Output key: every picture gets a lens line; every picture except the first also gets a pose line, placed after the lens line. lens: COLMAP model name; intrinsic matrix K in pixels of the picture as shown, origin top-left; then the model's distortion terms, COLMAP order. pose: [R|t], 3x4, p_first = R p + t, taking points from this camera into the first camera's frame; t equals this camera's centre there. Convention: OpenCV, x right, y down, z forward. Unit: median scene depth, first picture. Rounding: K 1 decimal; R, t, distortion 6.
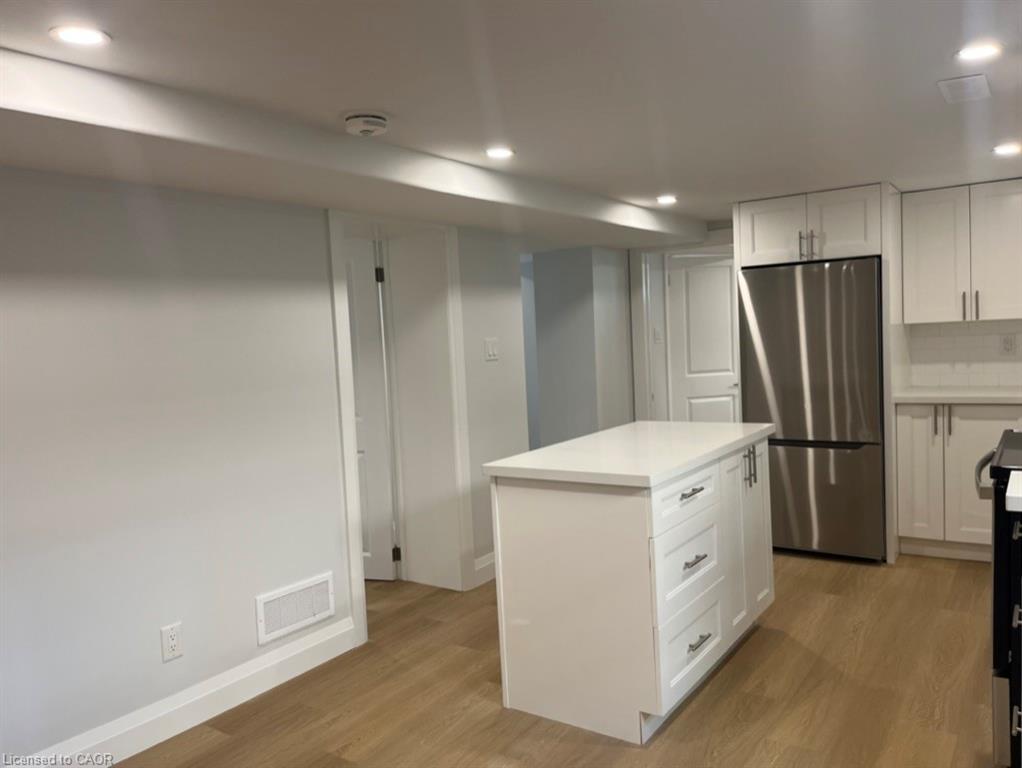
lens RADIAL K [[739.9, 0, 503.3], [0, 739.9, 385.5], [0, 0, 1]] dist [-0.002478, -0.020790]
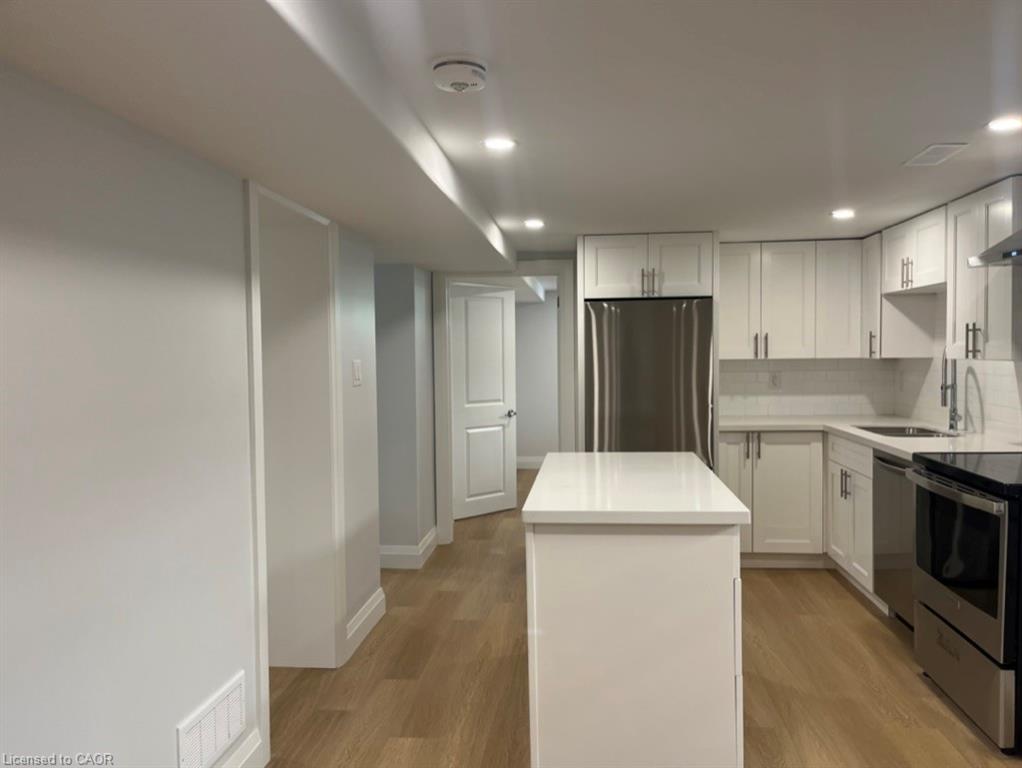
lens RADIAL K [[739.9, 0, 508.7], [0, 739.9, 384.2], [0, 0, 1]] dist [-0.002478, -0.020790]
pose [[0.878712, 0.019643, 0.476947, -0.269638], [0.001213, 0.999058, -0.043381, 0.001766], [-0.477350, 0.038698, 0.877861, 0.172740]]
